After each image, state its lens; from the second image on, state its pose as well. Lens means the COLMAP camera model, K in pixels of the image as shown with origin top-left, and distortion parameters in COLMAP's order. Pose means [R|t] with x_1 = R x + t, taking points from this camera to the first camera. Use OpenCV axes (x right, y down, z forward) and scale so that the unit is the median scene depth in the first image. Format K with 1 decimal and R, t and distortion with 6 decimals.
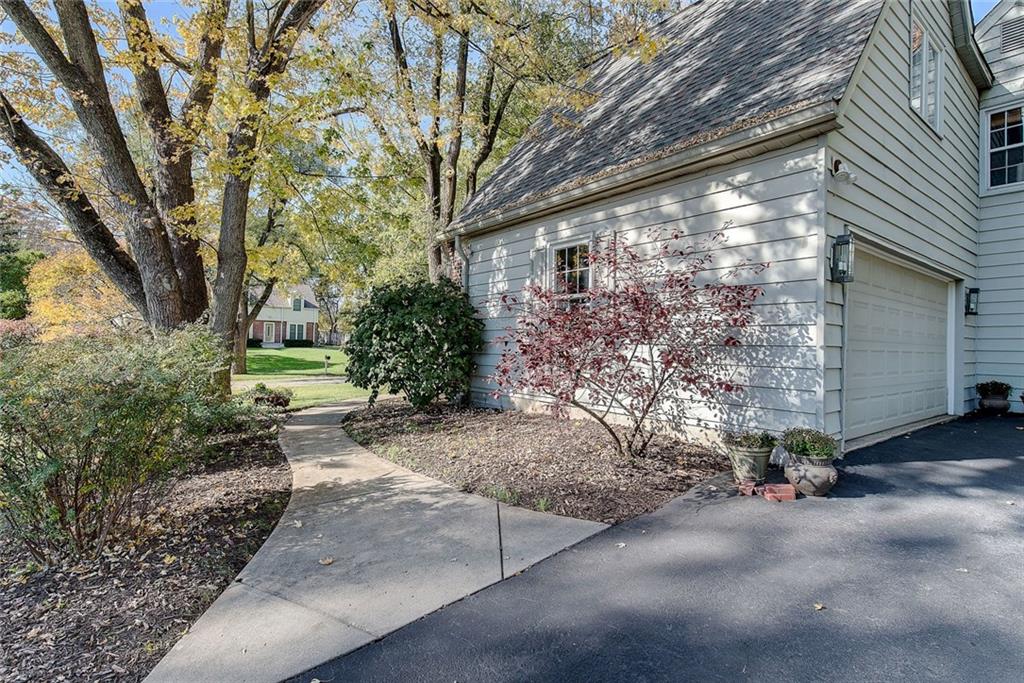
lens RADIAL K [[492.2, 0, 514.5], [0, 492.2, 325.6], [0, 0, 1]] dist [-0.001161, -0.000446]
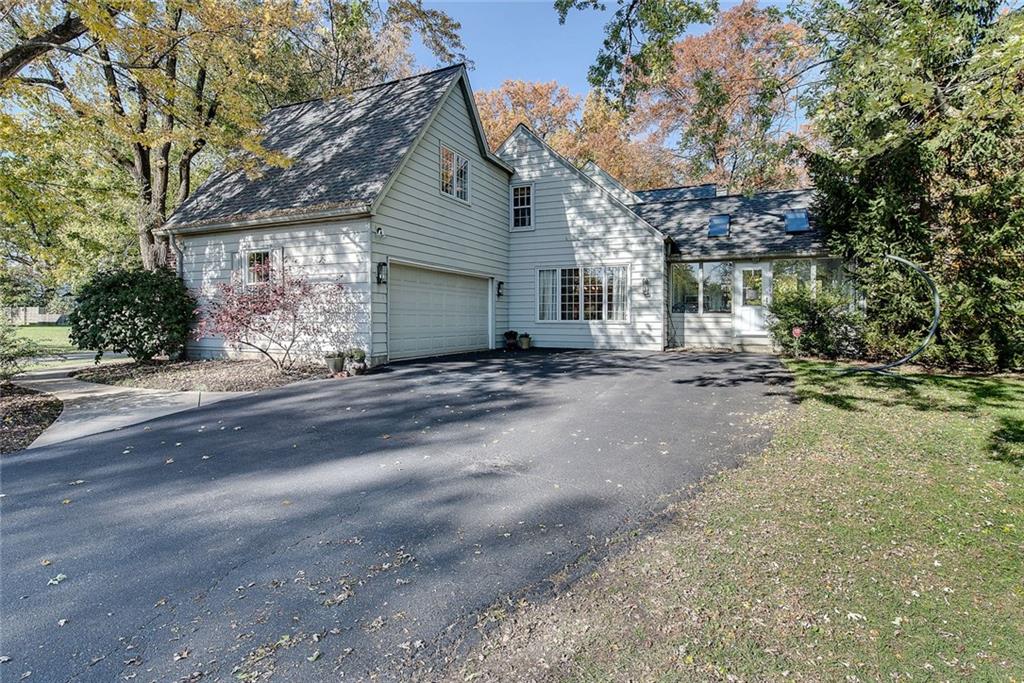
lens RADIAL K [[492.2, 0, 514.5], [0, 492.2, 325.6], [0, 0, 1]] dist [-0.001161, -0.000446]
pose [[0.883159, -0.023627, 0.468478, 0.081286], [-0.004372, 0.998273, 0.058589, -0.017990], [-0.469053, -0.053792, 0.881530, -0.678161]]
